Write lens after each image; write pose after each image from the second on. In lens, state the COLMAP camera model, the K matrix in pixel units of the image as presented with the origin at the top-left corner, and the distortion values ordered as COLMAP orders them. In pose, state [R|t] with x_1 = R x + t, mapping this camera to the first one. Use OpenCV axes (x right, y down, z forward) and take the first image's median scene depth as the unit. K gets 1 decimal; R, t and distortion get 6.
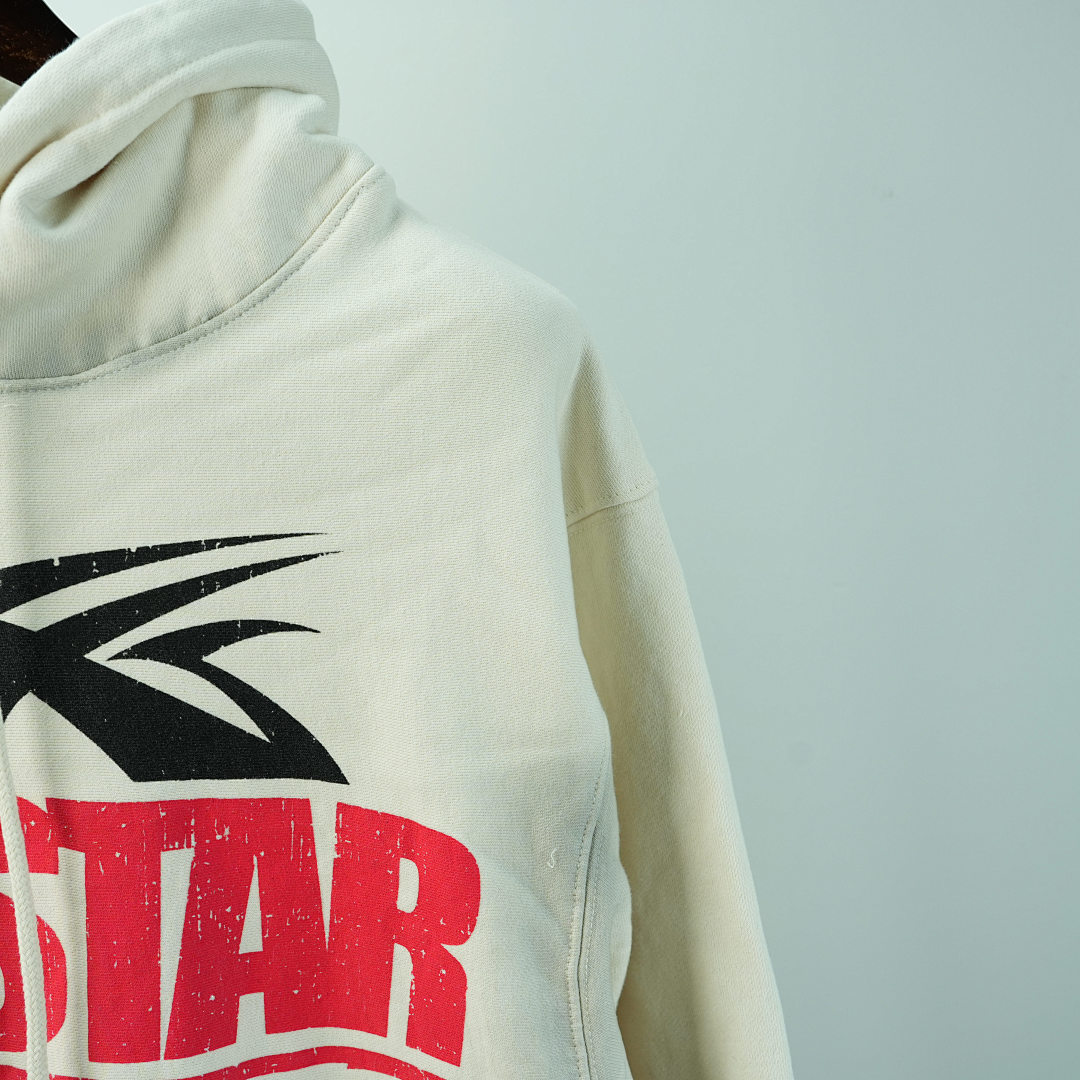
lens RADIAL K [[1234.7, 0, 536.9], [0, 1234.7, 545.4], [0, 0, 1]] dist [-0.009926, 0.009466]
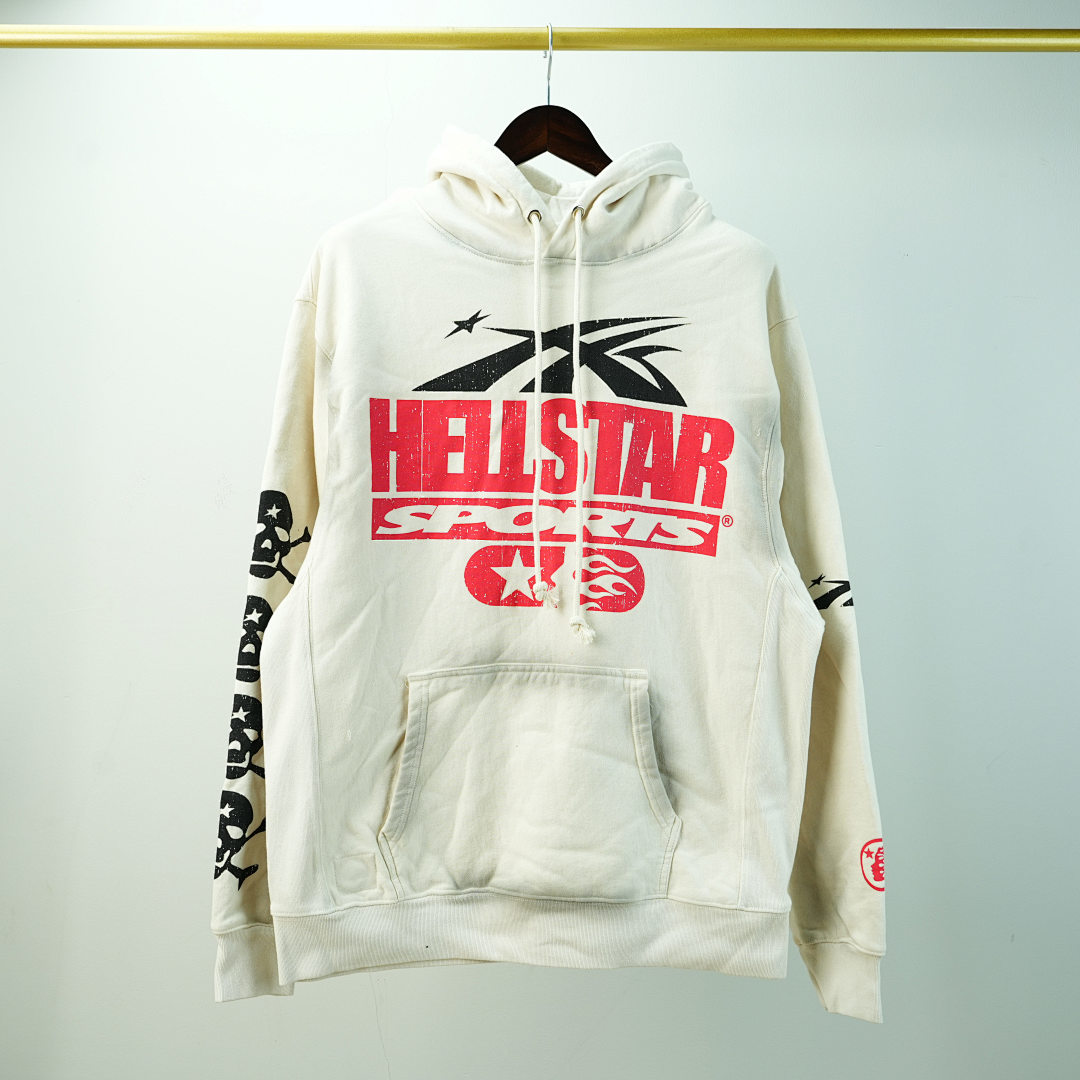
lens RADIAL K [[1240.7, 0, 540.3], [0, 1240.7, 535.8], [0, 0, 1]] dist [-0.007943, 0.013668]
pose [[0.996761, 0.048884, -0.063865, -0.304813], [-0.057756, 0.987683, -0.145417, 0.962347], [0.055970, 0.148635, 0.987307, -1.885720]]
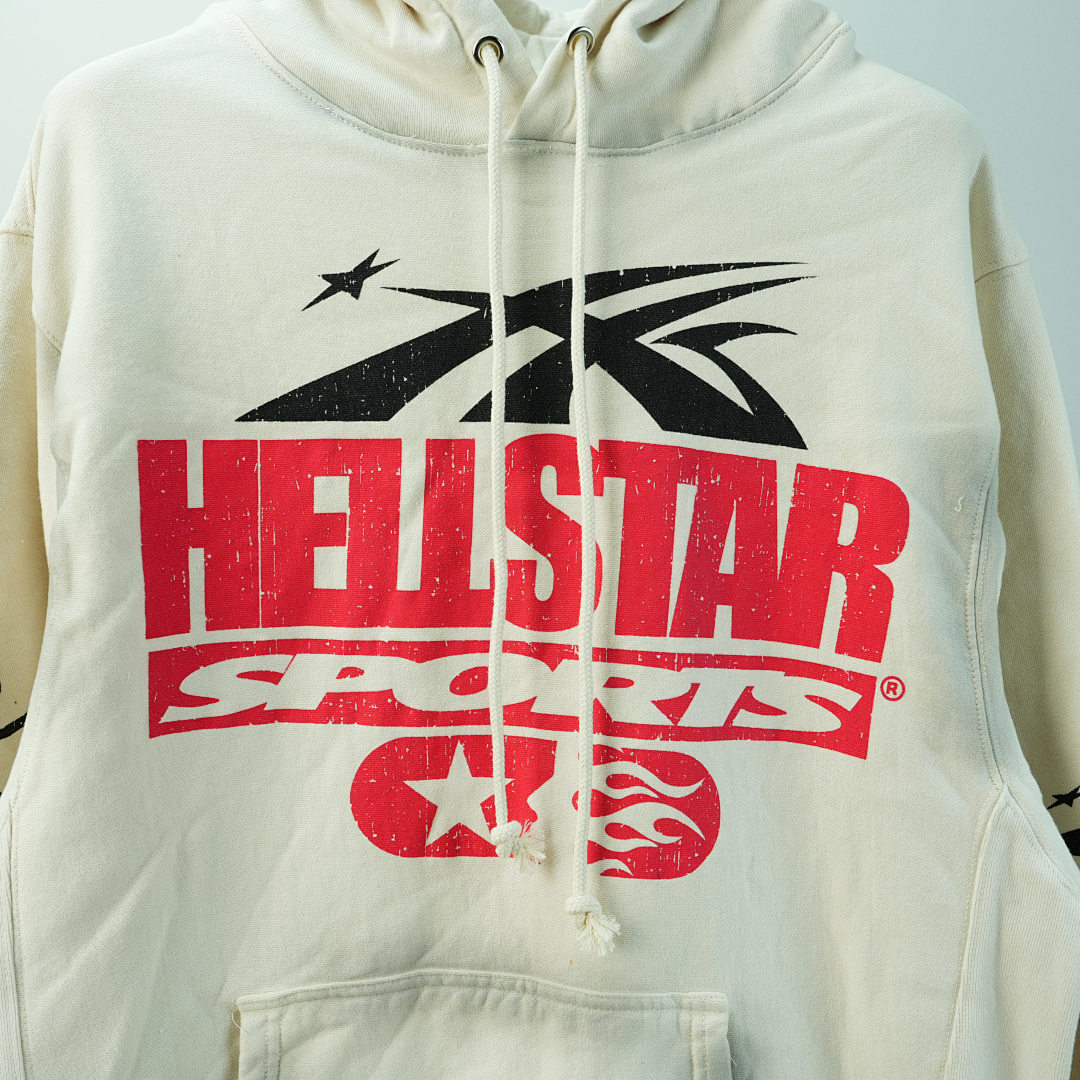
lens RADIAL K [[1240.7, 0, 540.3], [0, 1240.7, 535.8], [0, 0, 1]] dist [-0.007943, 0.013668]
pose [[0.996793, 0.046325, -0.065248, -0.369428], [-0.053192, 0.992751, -0.107775, 0.473129], [0.059783, 0.110900, 0.992032, -0.405189]]
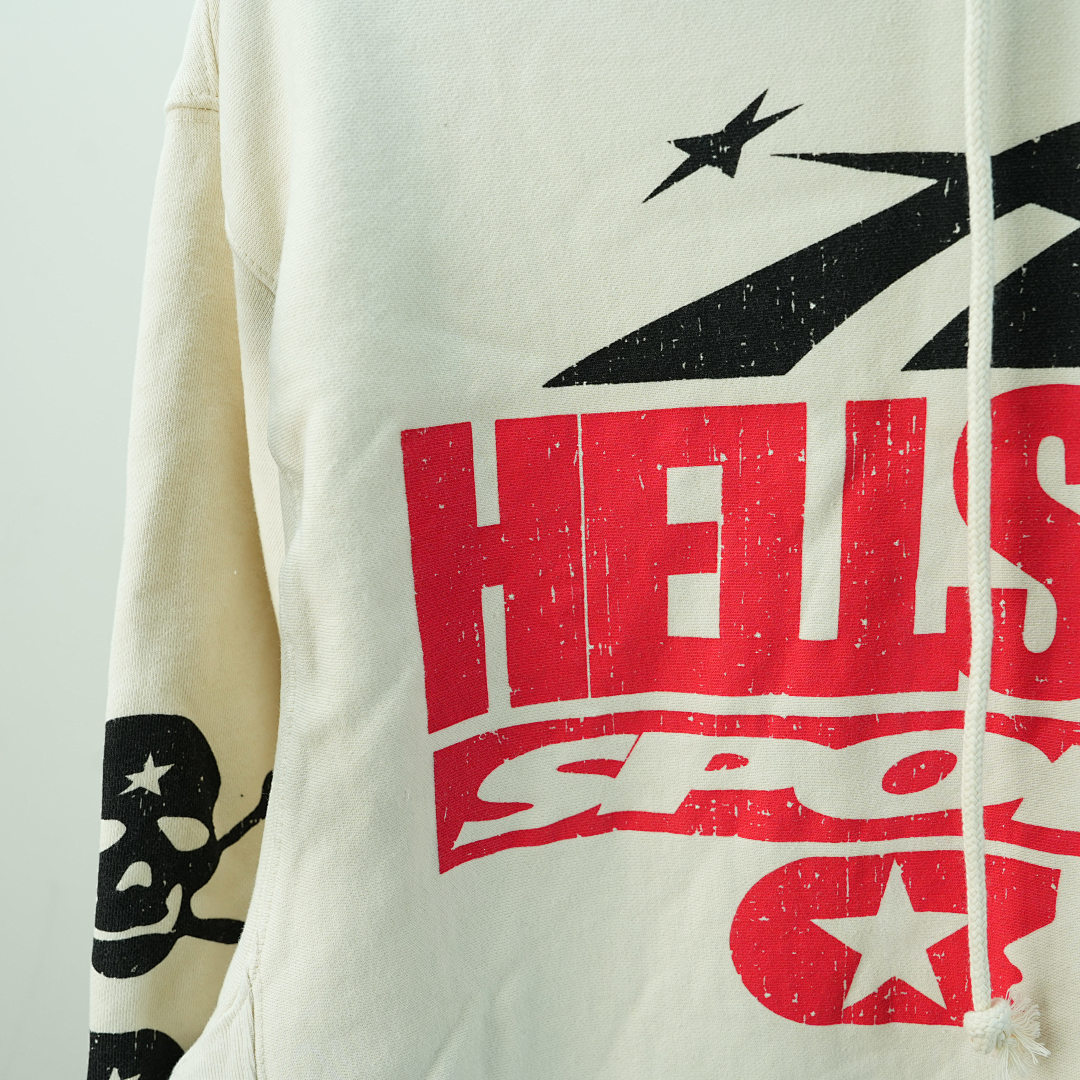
lens RADIAL K [[1234.7, 0, 536.9], [0, 1234.7, 545.4], [0, 0, 1]] dist [-0.009926, 0.009466]
pose [[0.979170, 0.030818, -0.200691, -0.636329], [-0.026527, 0.999359, 0.024038, 0.302227], [0.201303, -0.018213, 0.979360, 0.084641]]
